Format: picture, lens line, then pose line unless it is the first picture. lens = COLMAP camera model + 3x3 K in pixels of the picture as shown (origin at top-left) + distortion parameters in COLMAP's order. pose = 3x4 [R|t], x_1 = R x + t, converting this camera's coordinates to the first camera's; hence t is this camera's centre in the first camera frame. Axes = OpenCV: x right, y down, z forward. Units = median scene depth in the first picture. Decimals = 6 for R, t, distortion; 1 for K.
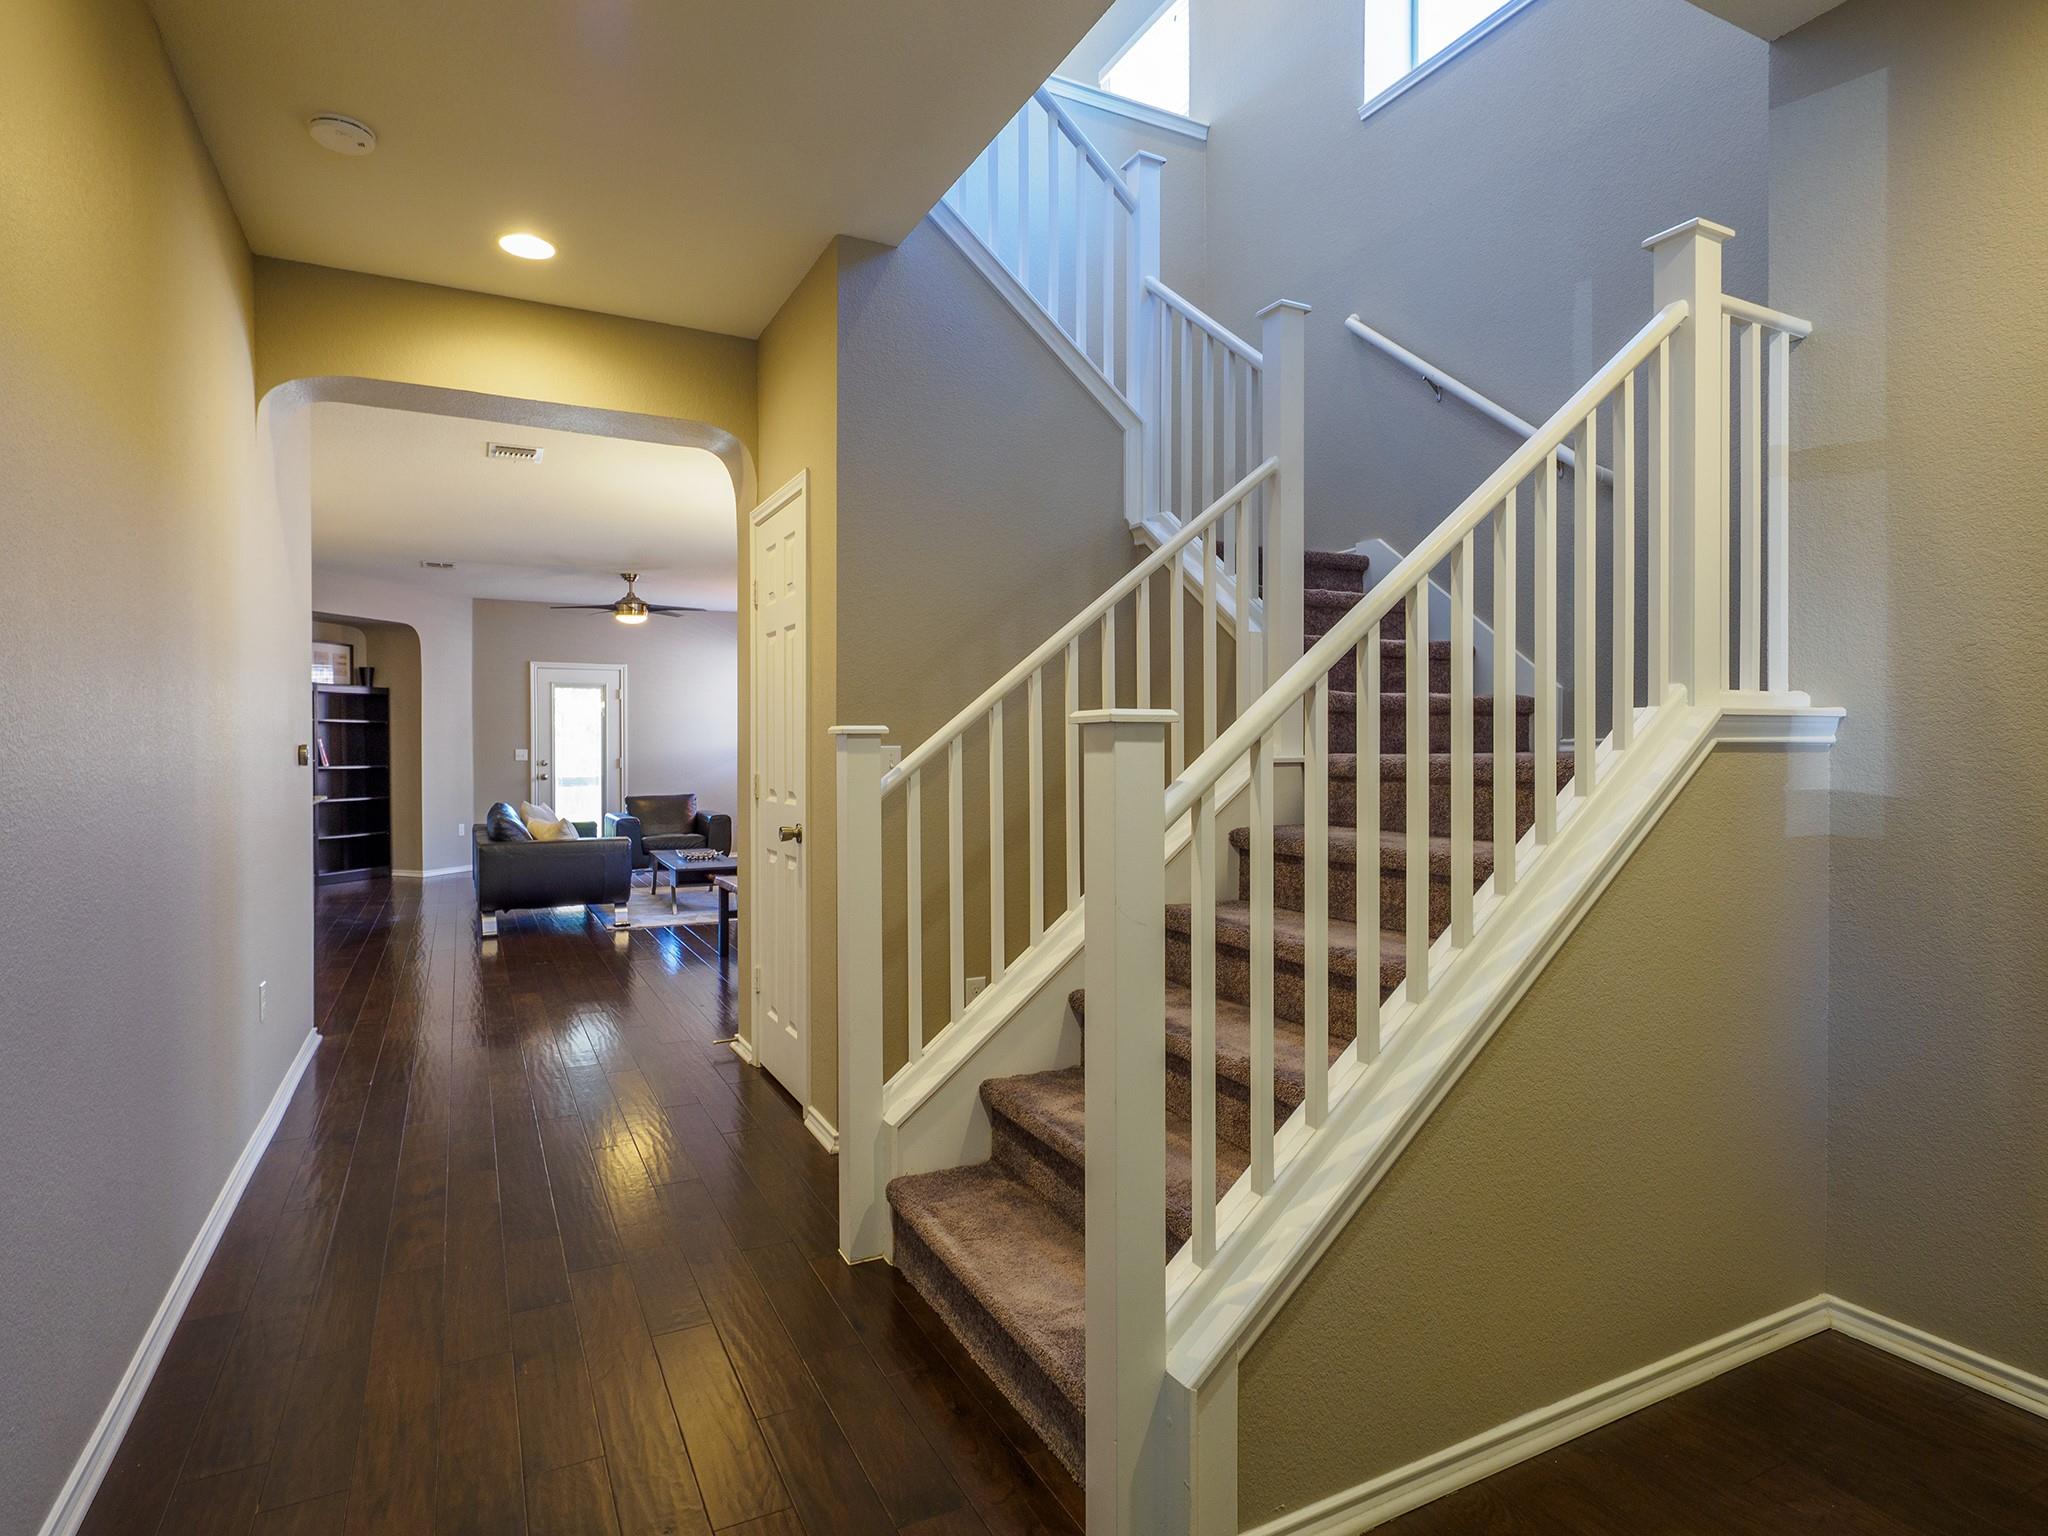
lens RADIAL K [[1081.9, 0, 1025.0], [0, 1081.9, 759.6], [0, 0, 1]] dist [0.001275, 0.000051]
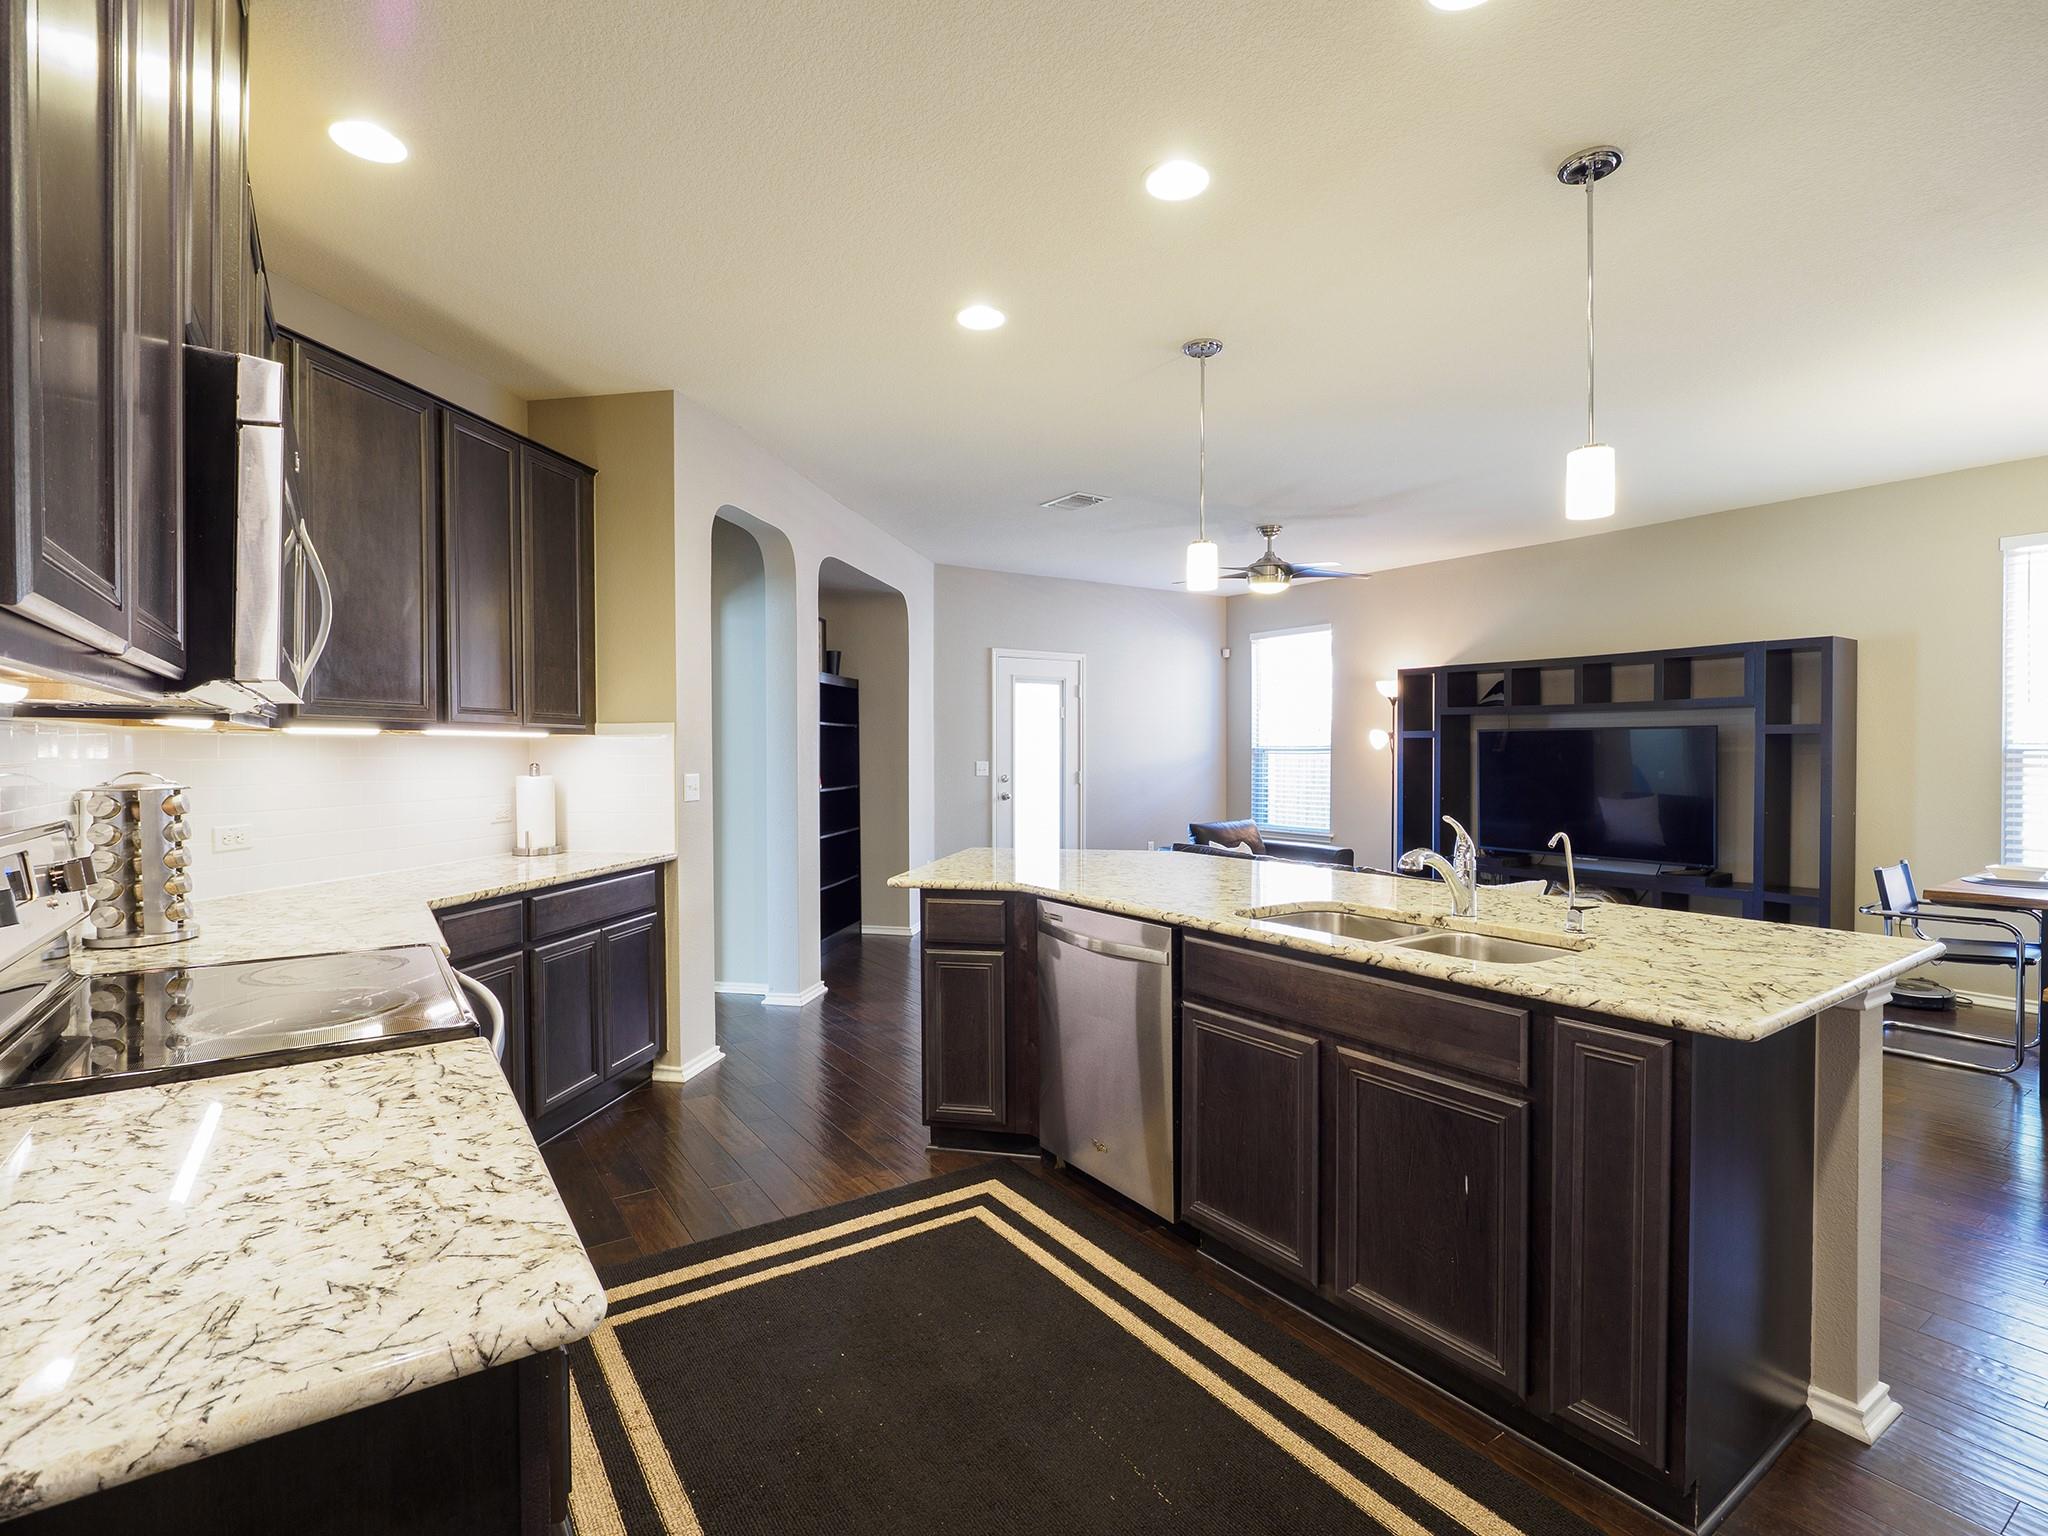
lens RADIAL K [[961.9, 0, 1020.5], [0, 961.9, 766.4], [0, 0, 1]] dist [-0.014274, -0.000312]
pose [[0.992229, -0.001638, 0.124412, -0.522504], [0.001008, 0.999986, 0.005127, -0.009381], [-0.124418, -0.004961, 0.992217, 0.315225]]
